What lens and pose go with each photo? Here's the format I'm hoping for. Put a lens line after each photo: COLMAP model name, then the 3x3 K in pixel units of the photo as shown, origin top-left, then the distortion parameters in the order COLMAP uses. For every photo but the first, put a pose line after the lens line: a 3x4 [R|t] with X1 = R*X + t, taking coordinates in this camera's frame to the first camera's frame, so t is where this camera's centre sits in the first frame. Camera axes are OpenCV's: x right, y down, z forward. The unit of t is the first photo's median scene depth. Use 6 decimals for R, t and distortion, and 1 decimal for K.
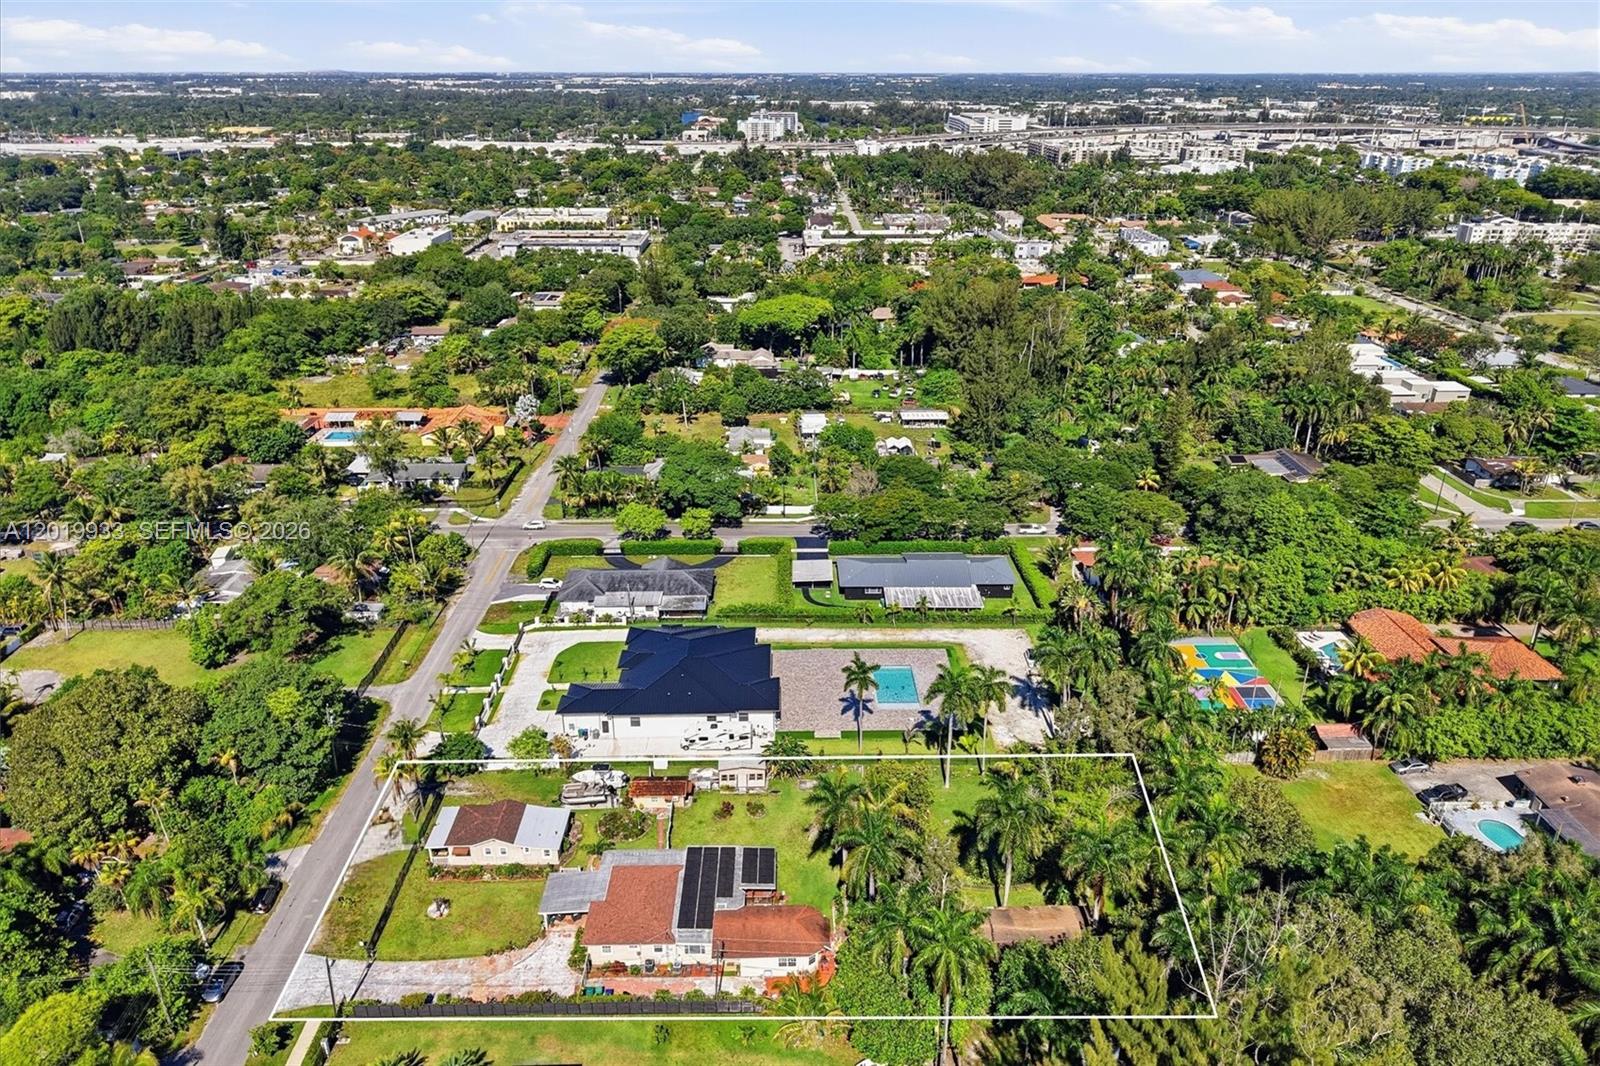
lens RADIAL K [[1070.3, 0, 806.5], [0, 1070.3, 523.2], [0, 0, 1]] dist [0.049877, -0.054888]
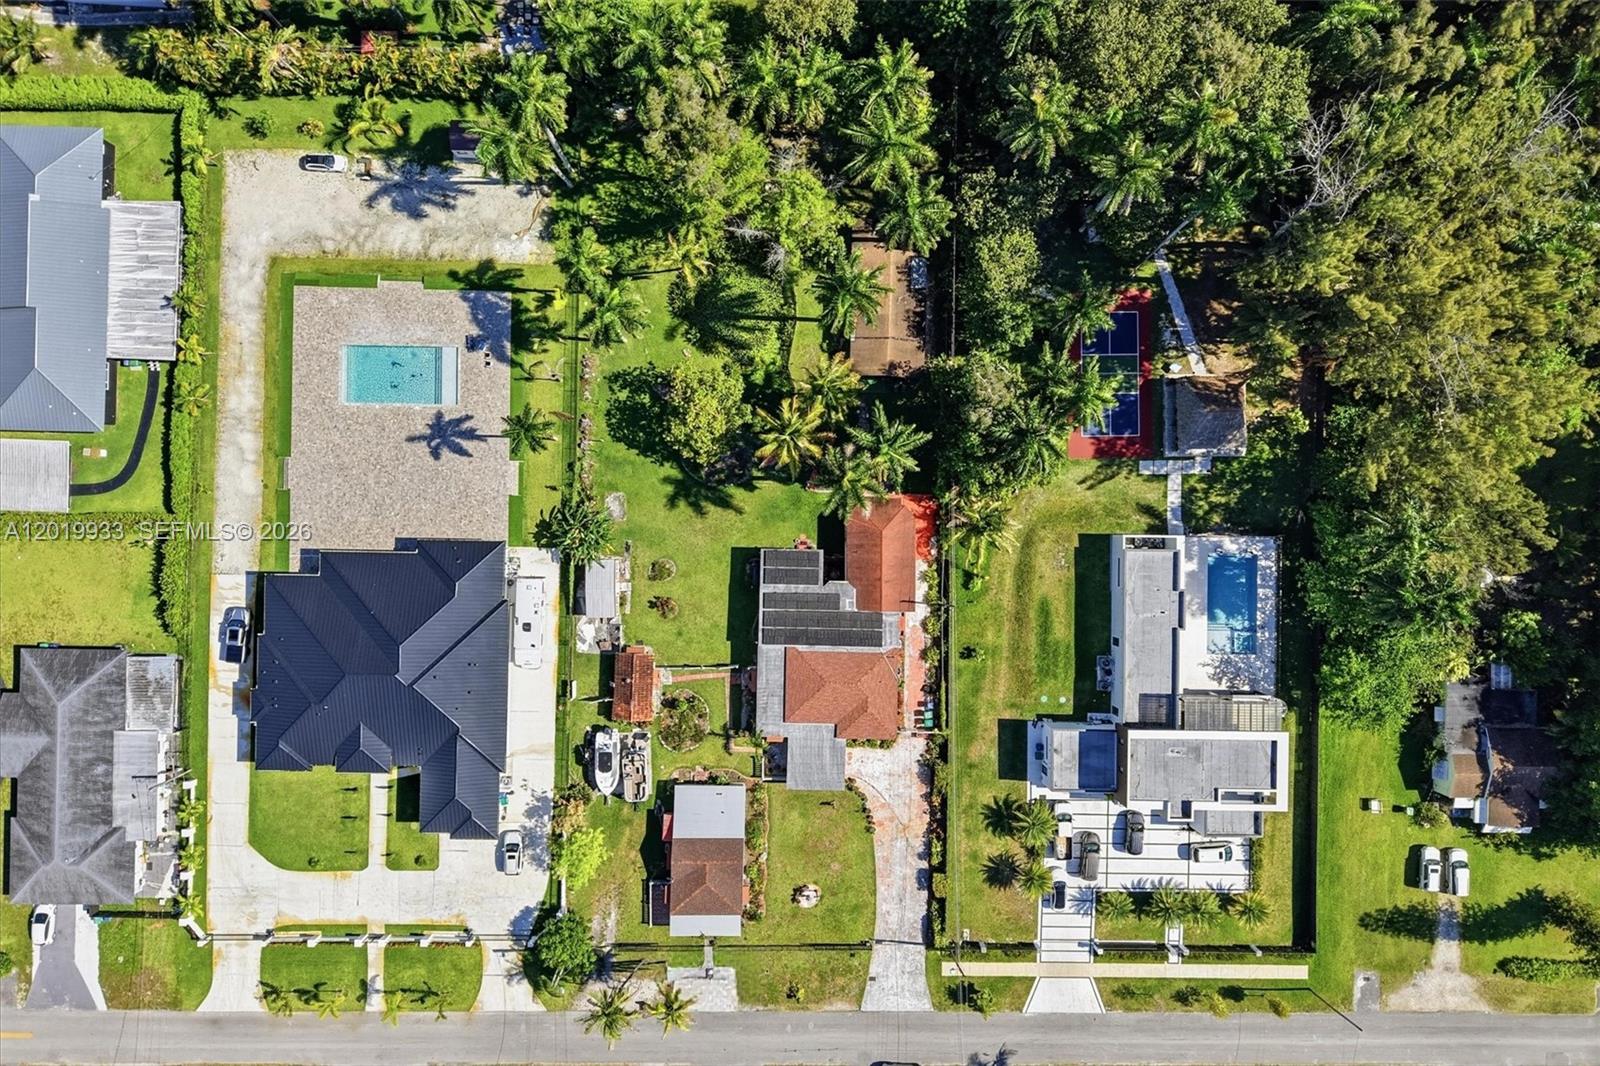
lens RADIAL K [[1043.2, 0, 800.0], [0, 1043.2, 533.0], [0, 0, 1]] dist [0.031033, -0.029568]
pose [[0.040070, -0.999149, 0.009777, -0.018504], [0.367589, 0.023839, 0.929683, -0.410297], [-0.929125, -0.033658, 0.368231, 0.519159]]
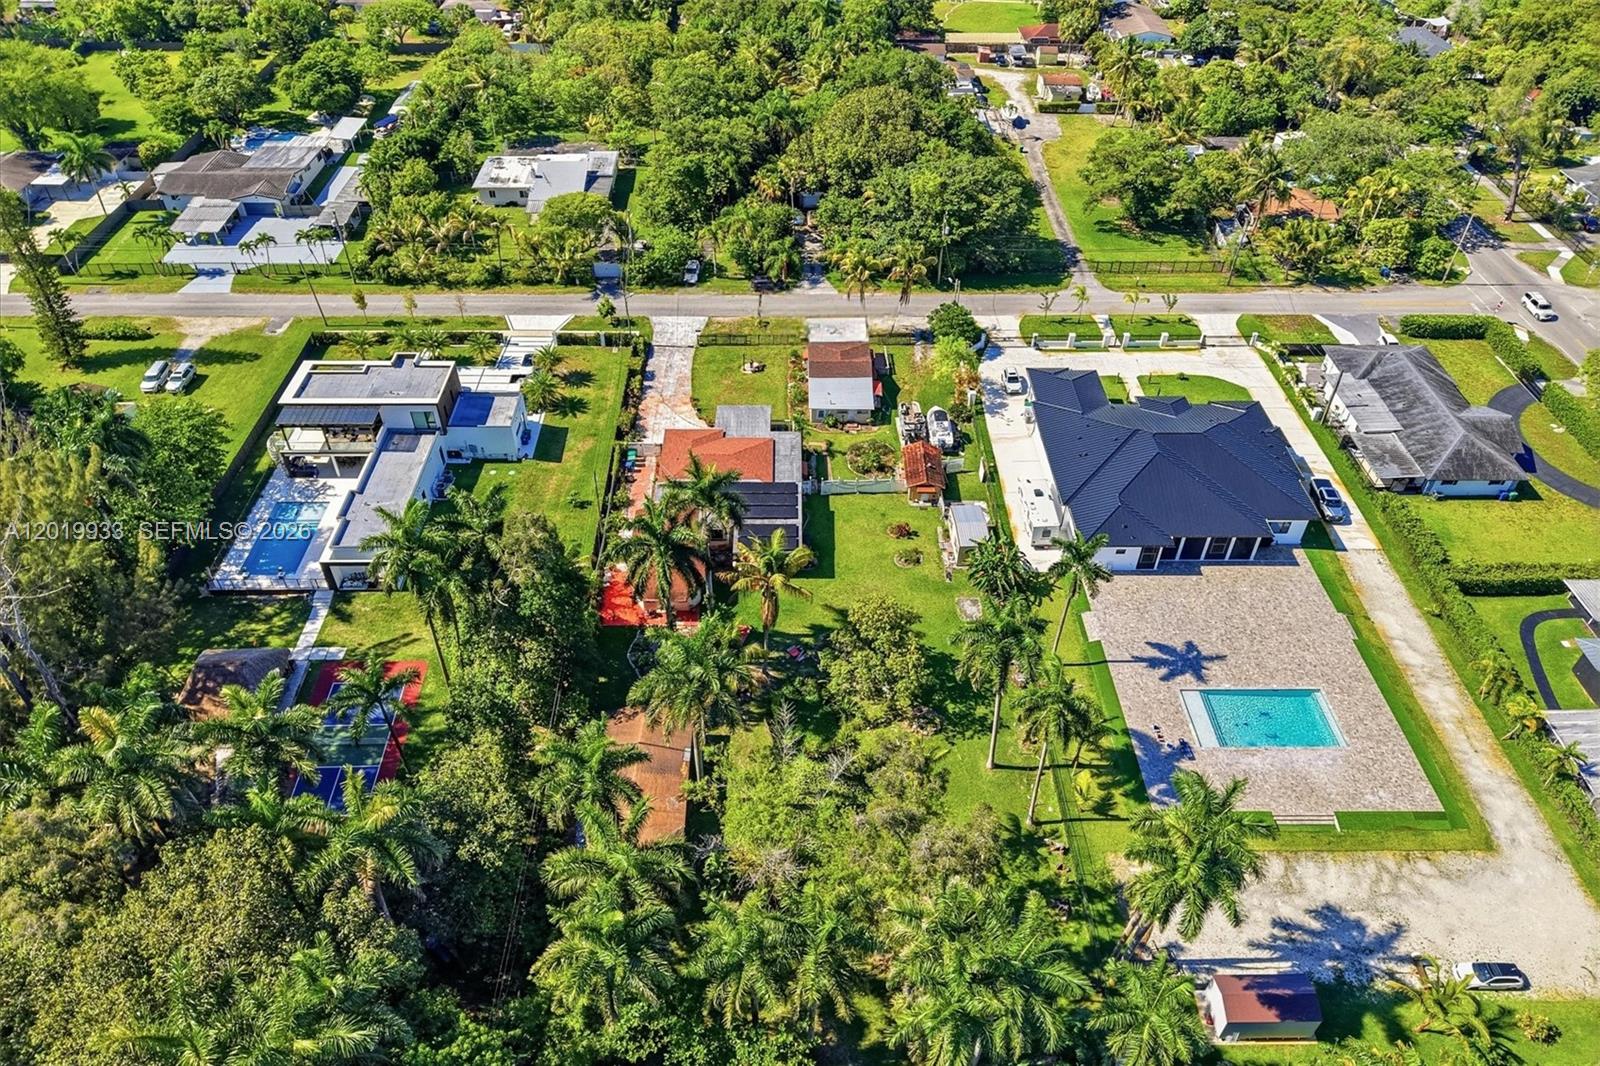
lens RADIAL K [[1070.3, 0, 806.5], [0, 1070.3, 523.2], [0, 0, 1]] dist [0.049877, -0.054888]
pose [[-0.007069, 0.660331, -0.750941, 0.462112], [-0.398603, 0.686859, 0.607734, -0.175126], [0.917096, 0.303624, 0.258354, 0.631661]]
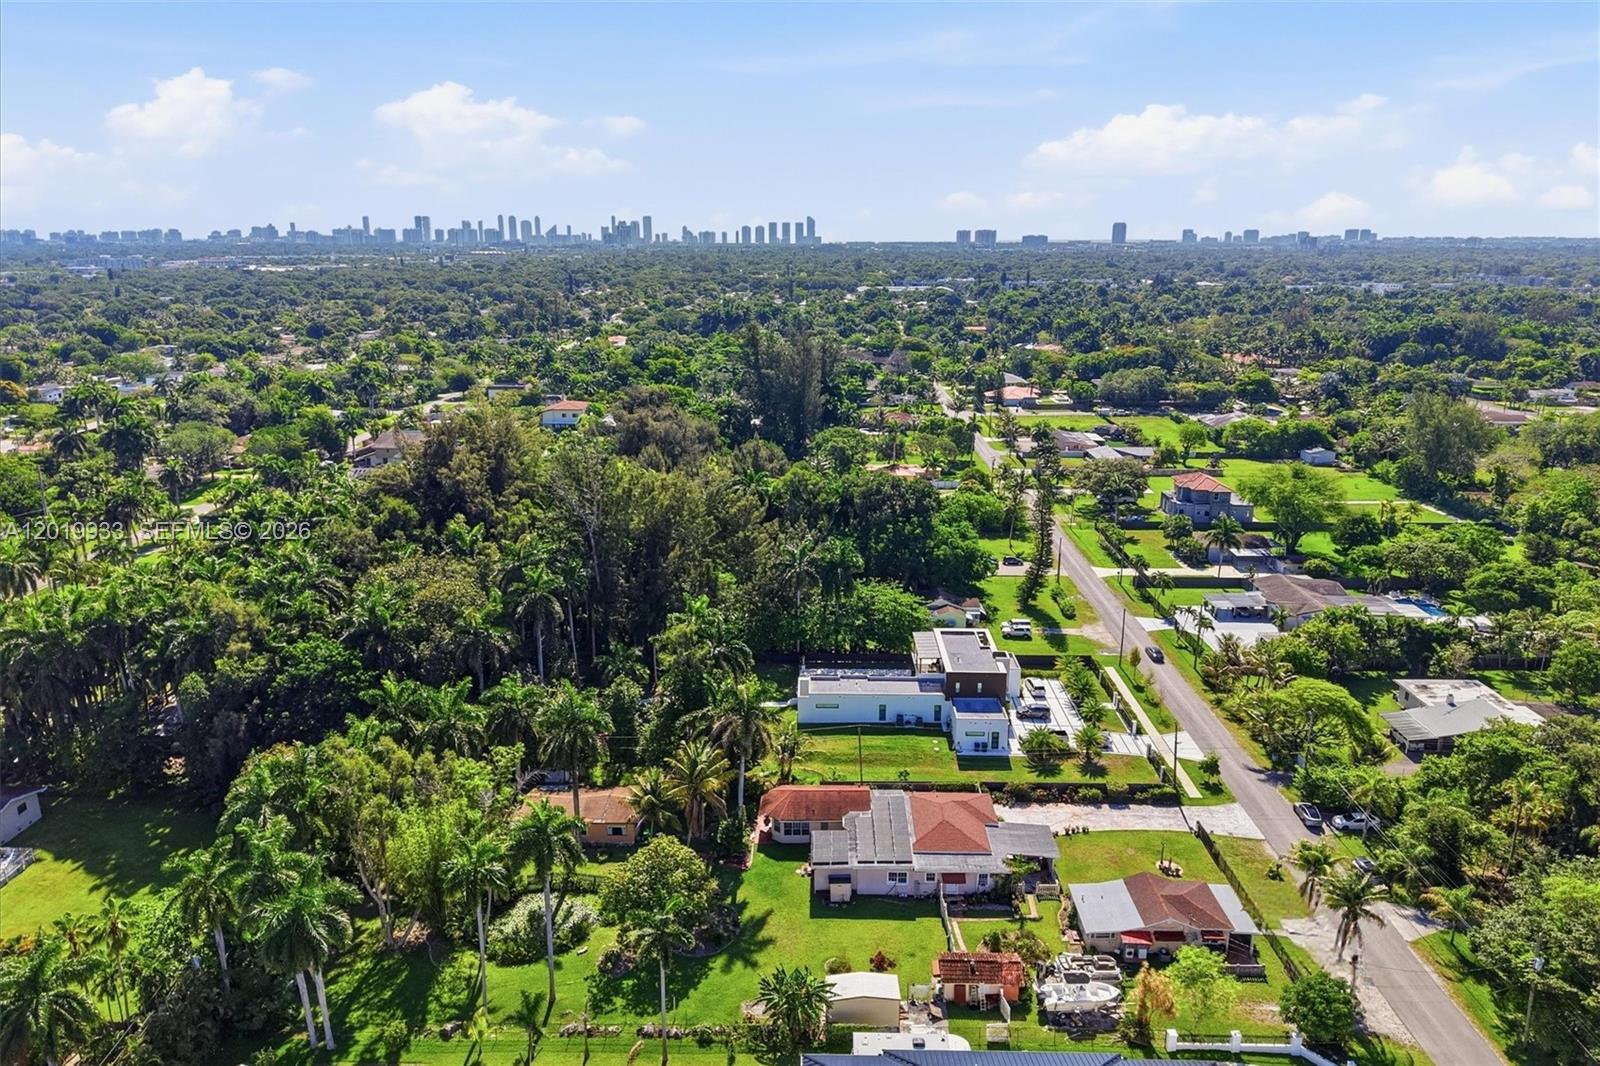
lens RADIAL K [[1071.7, 0, 794.5], [0, 1071.7, 516.3], [0, 0, 1]] dist [0.075079, -0.132655]
pose [[-0.998938, -0.008217, 0.045338, -0.042675], [0.021157, 0.792301, 0.609764, -0.360072], [-0.040932, 0.610076, -0.791285, 1.217278]]
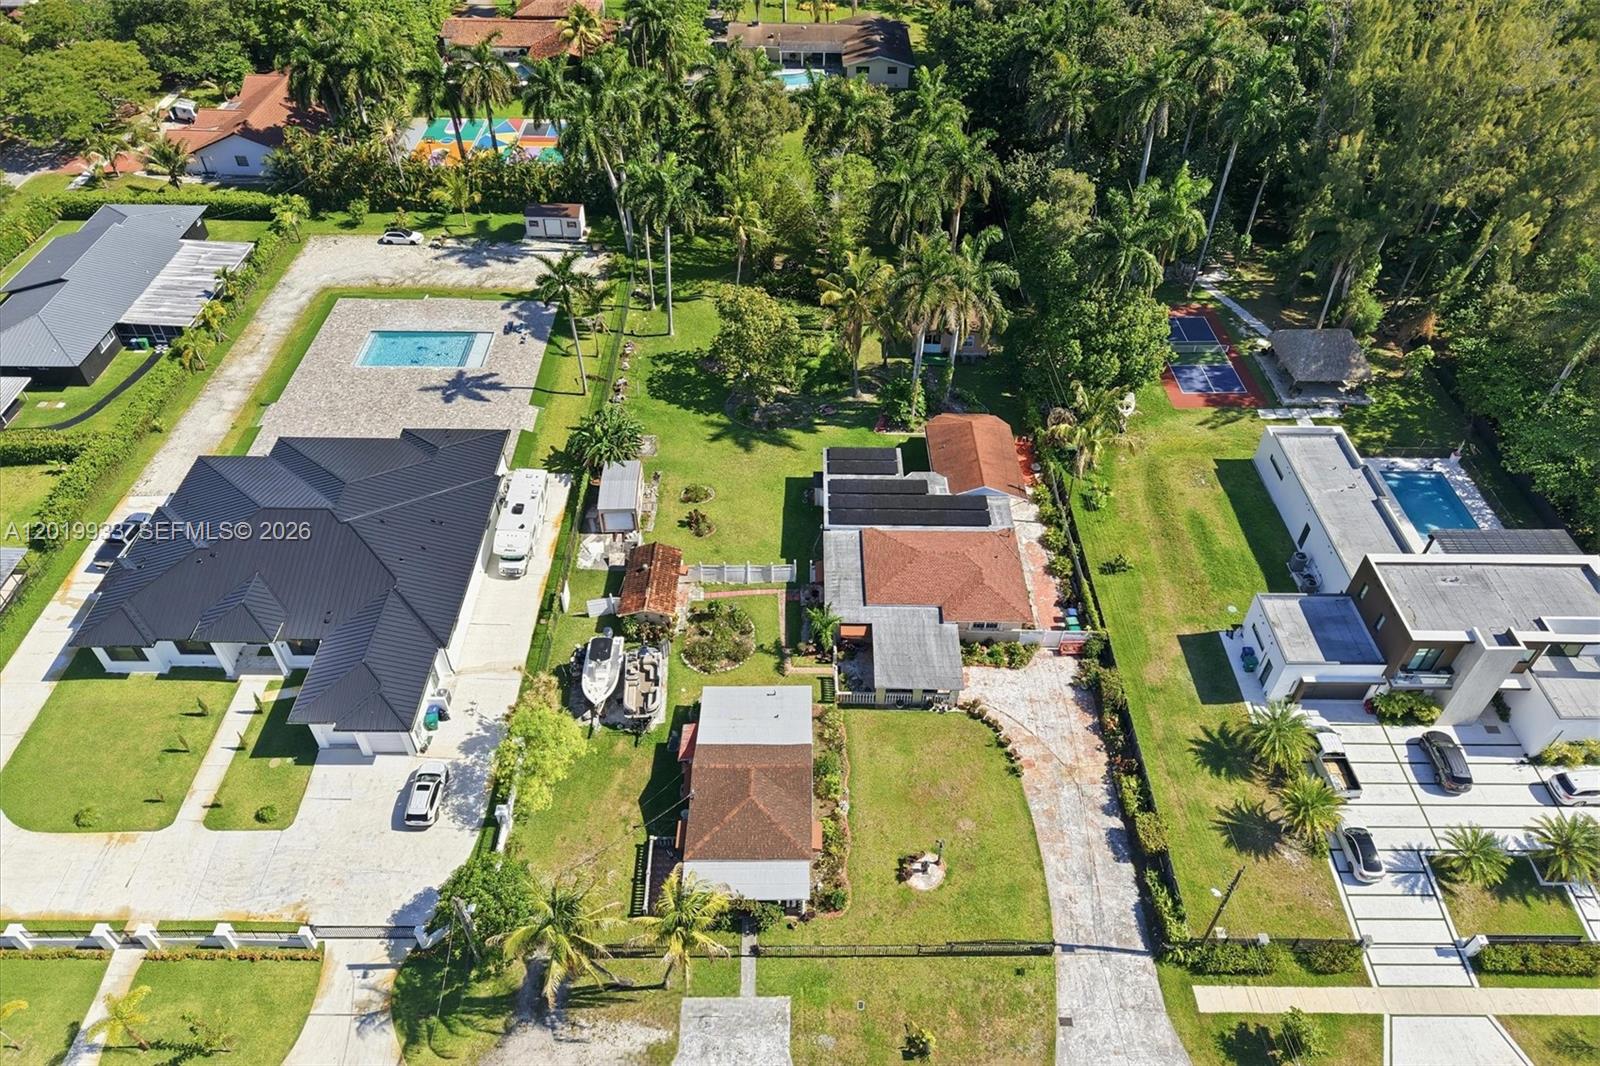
lens RADIAL K [[1070.3, 0, 806.5], [0, 1070.3, 523.2], [0, 0, 1]] dist [0.049877, -0.054888]
pose [[0.021041, -0.680369, 0.732568, -0.485599], [0.376961, 0.684050, 0.624481, -0.102479], [-0.925990, 0.263009, 0.270866, 0.665790]]
